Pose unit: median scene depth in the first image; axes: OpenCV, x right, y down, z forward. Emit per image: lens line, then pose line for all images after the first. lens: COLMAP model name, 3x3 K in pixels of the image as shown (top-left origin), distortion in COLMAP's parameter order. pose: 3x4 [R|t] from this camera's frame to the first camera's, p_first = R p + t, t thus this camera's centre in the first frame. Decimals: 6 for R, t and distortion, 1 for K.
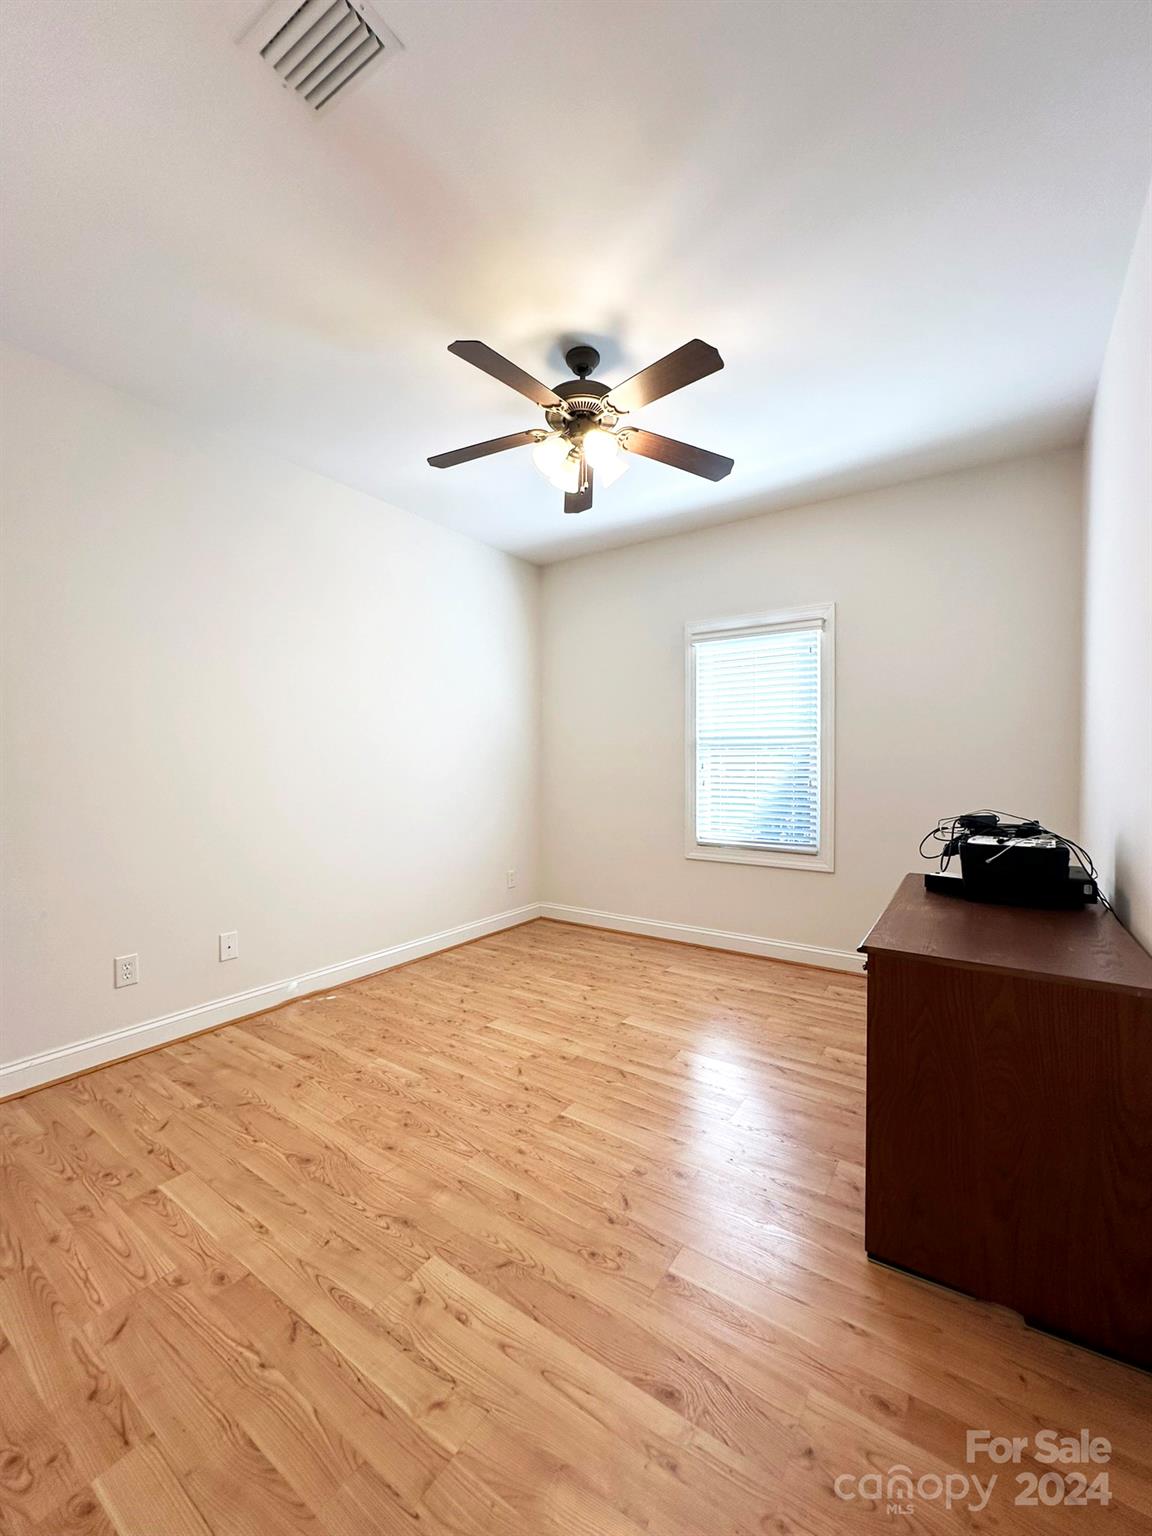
lens RADIAL K [[613.9, 0, 573.7], [0, 613.9, 771.4], [0, 0, 1]] dist [-0.005601, 0.001596]
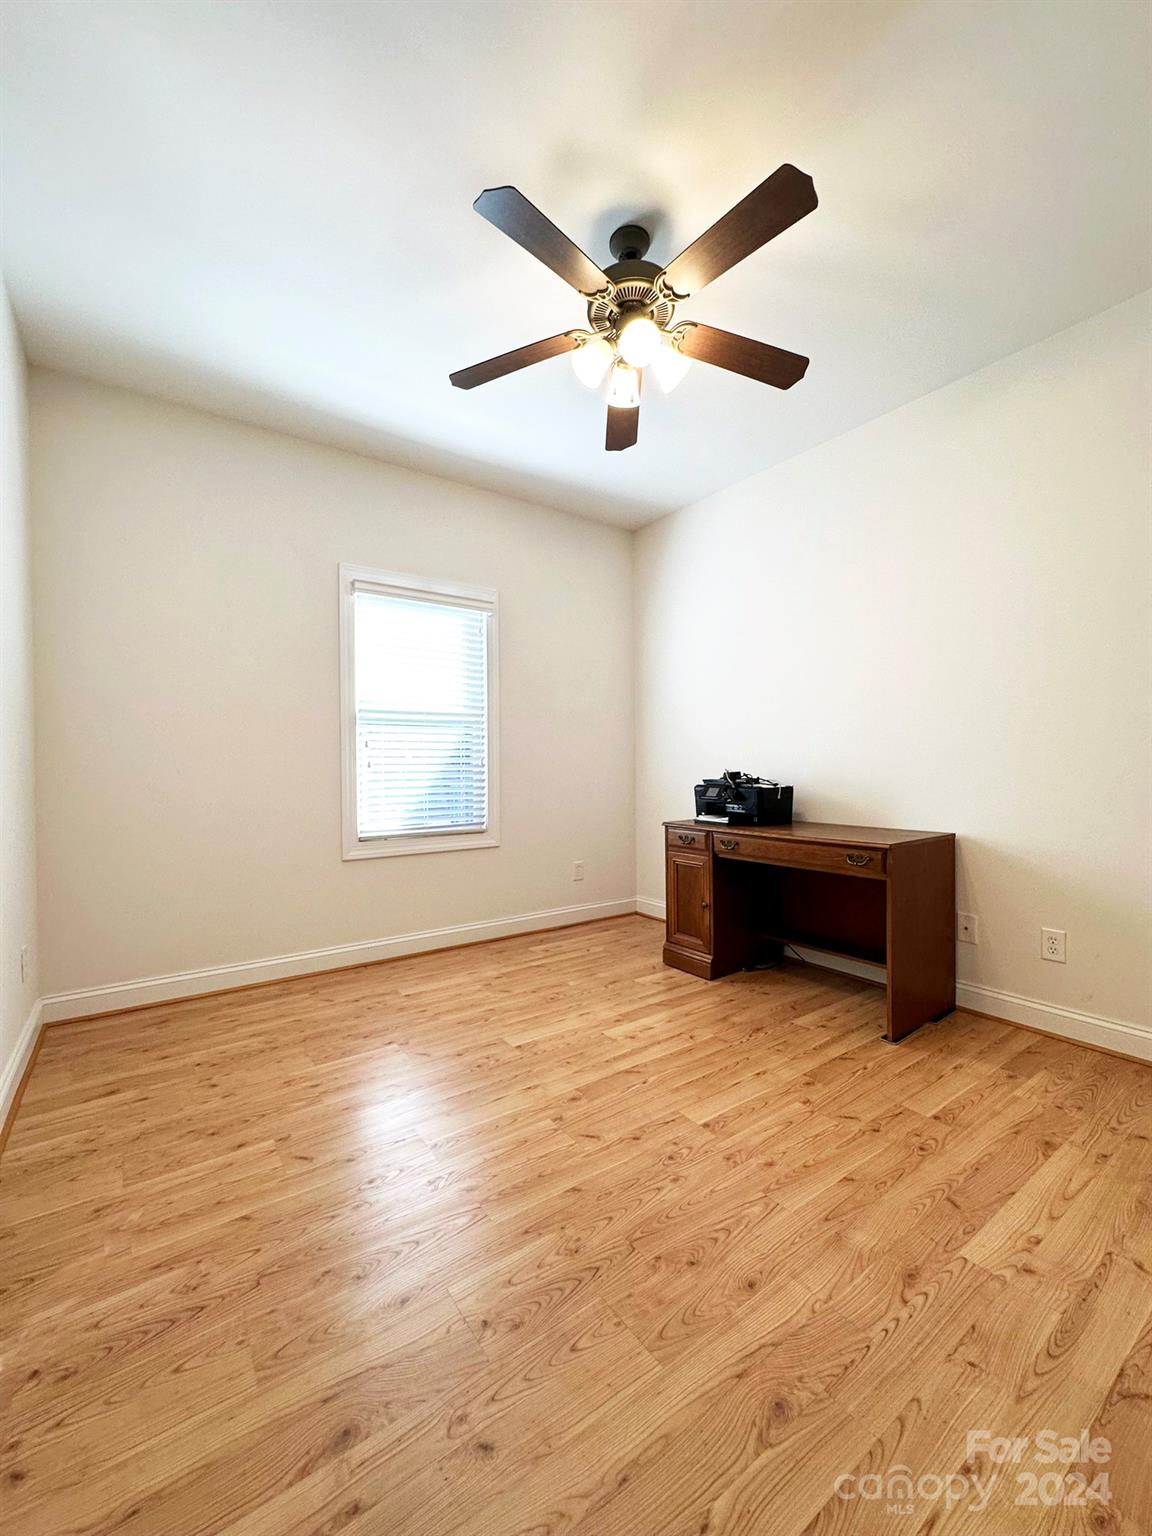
lens RADIAL K [[613.9, 0, 578.3], [0, 613.9, 770.8], [0, 0, 1]] dist [-0.005601, 0.001596]
pose [[0.343153, -0.014286, 0.939171, -0.610047], [0.020929, 0.999752, 0.007560, 0.034490], [-0.939046, 0.017062, 0.343367, 0.590098]]
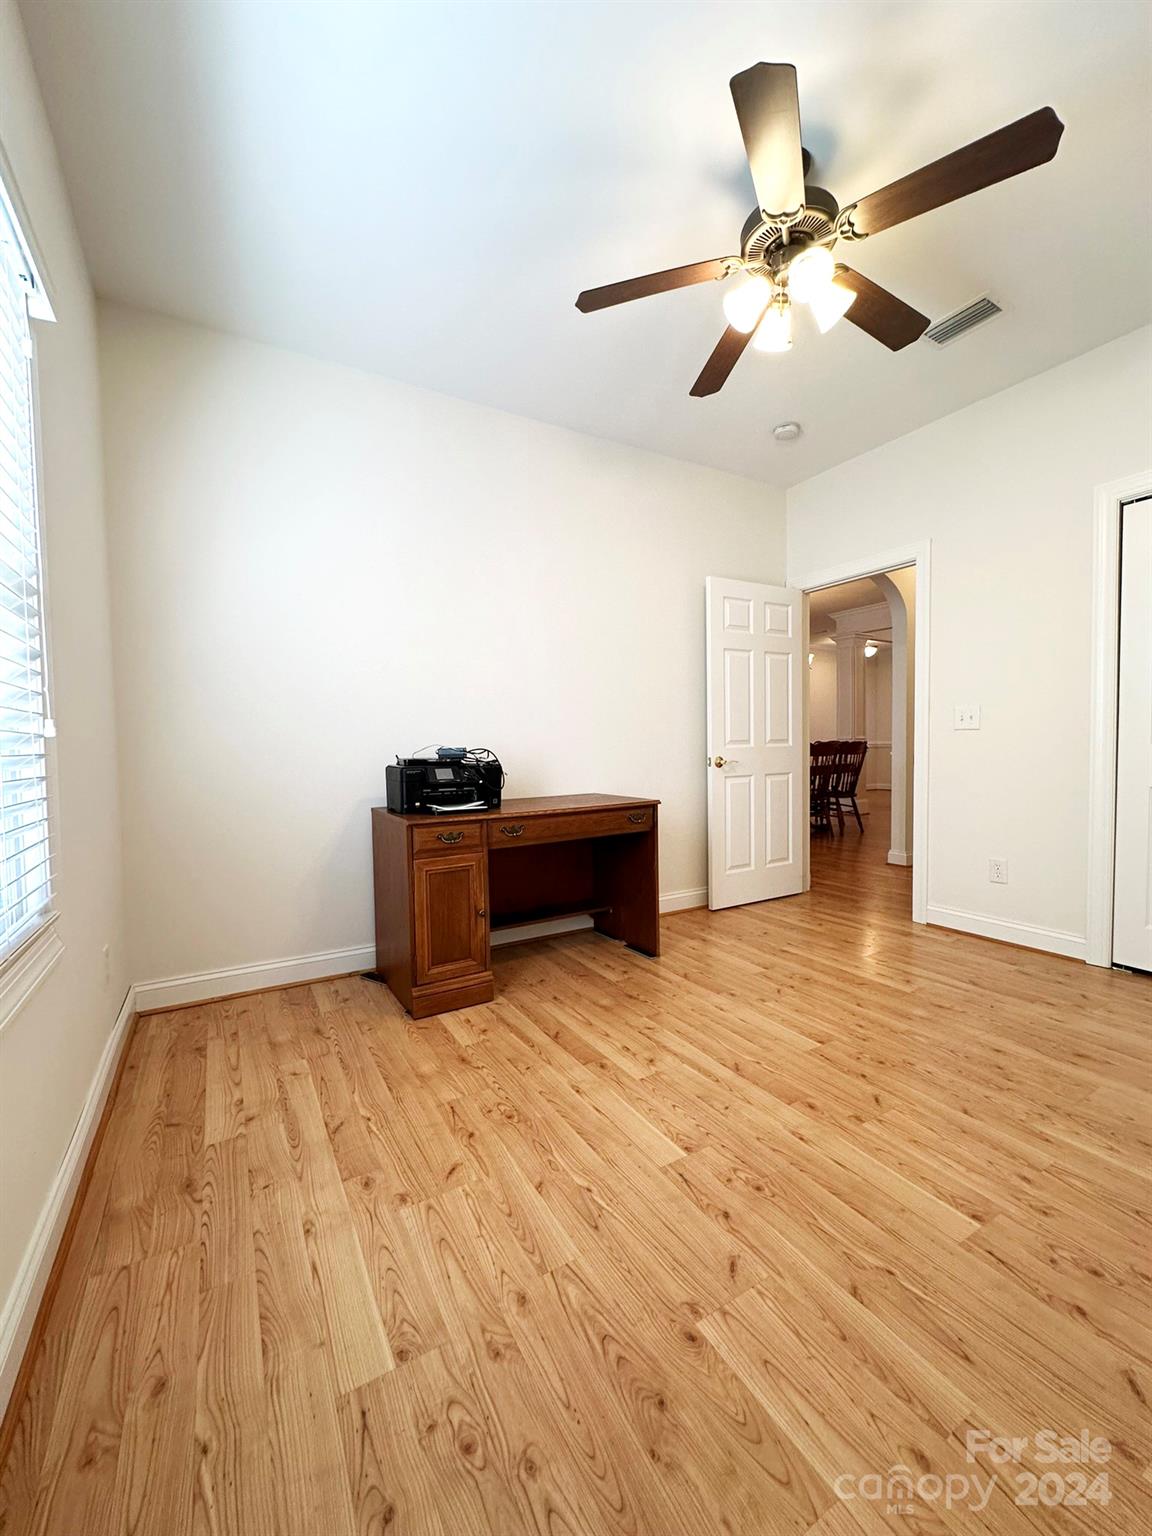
lens RADIAL K [[613.9, 0, 565.1], [0, 613.9, 765.7], [0, 0, 1]] dist [-0.005601, 0.001596]
pose [[-0.898931, -0.000790, 0.438089, -0.056999], [0.022836, 0.998554, 0.048658, 0.034068], [-0.437494, 0.053744, -0.897614, 1.414035]]
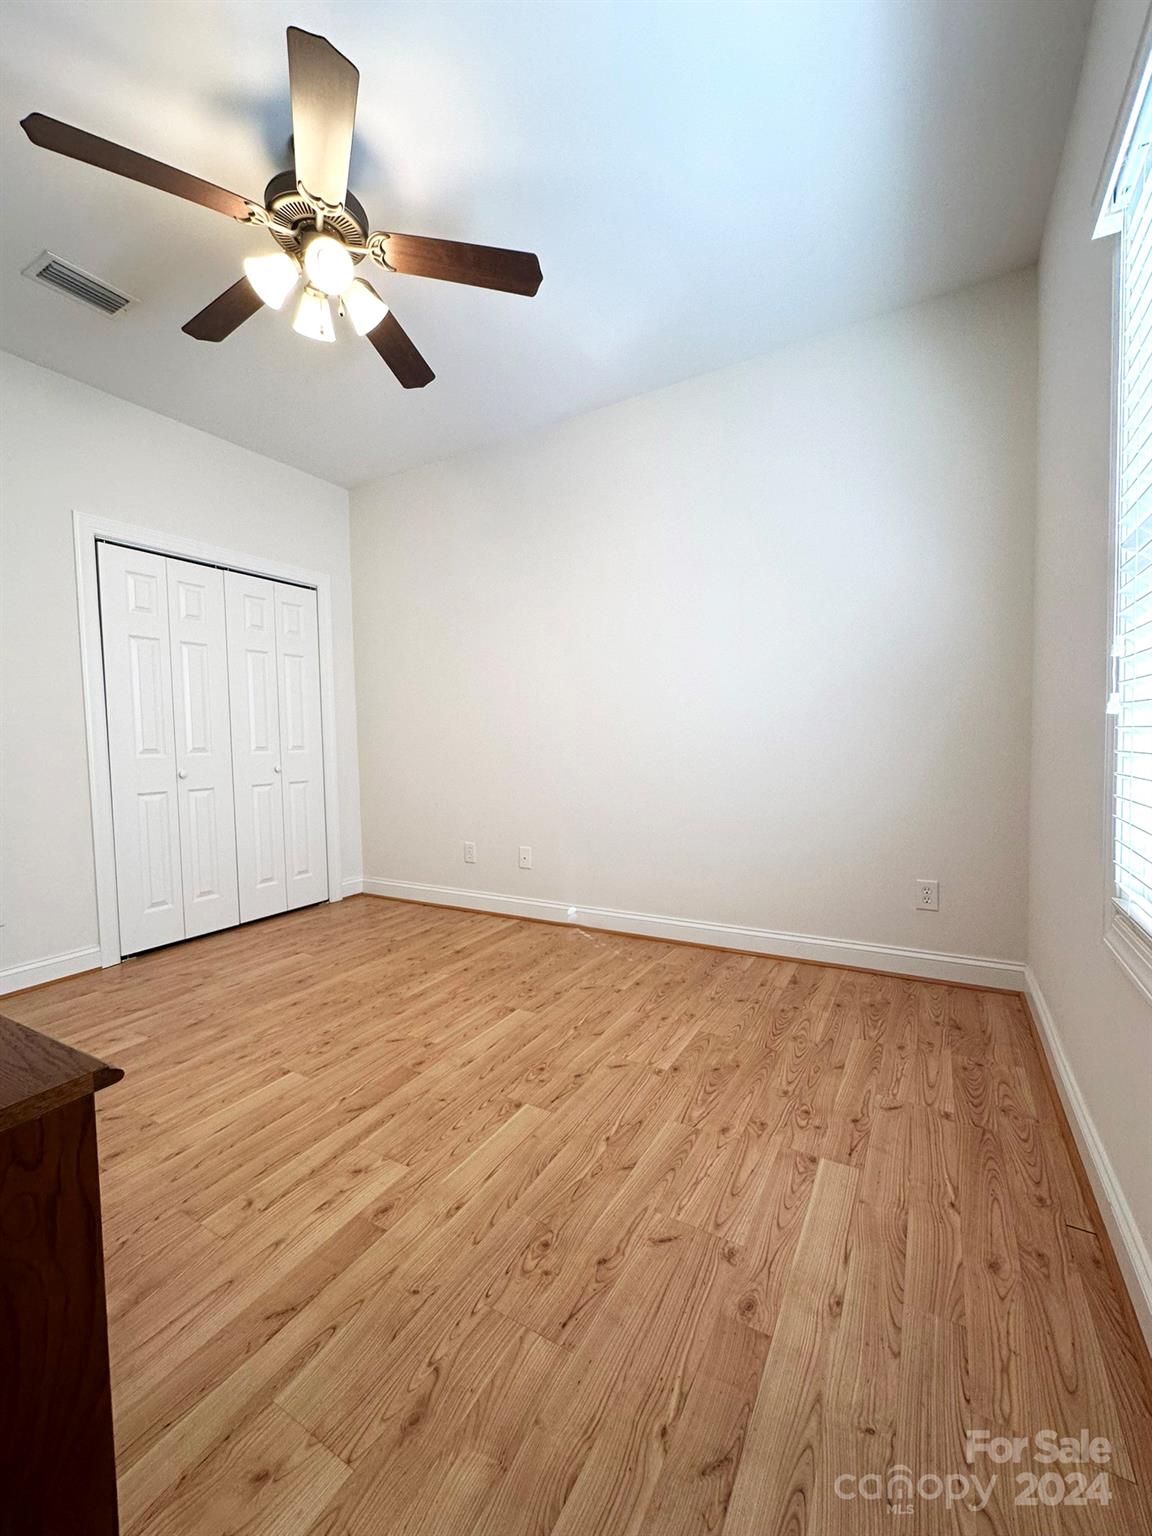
lens RADIAL K [[613.9, 0, 585.2], [0, 613.9, 767.3], [0, 0, 1]] dist [-0.005601, 0.001596]
pose [[0.085439, 0.043874, -0.995377, 0.633479], [0.009229, 0.998952, 0.044824, 0.042437], [0.996301, -0.013016, 0.084945, 0.944668]]
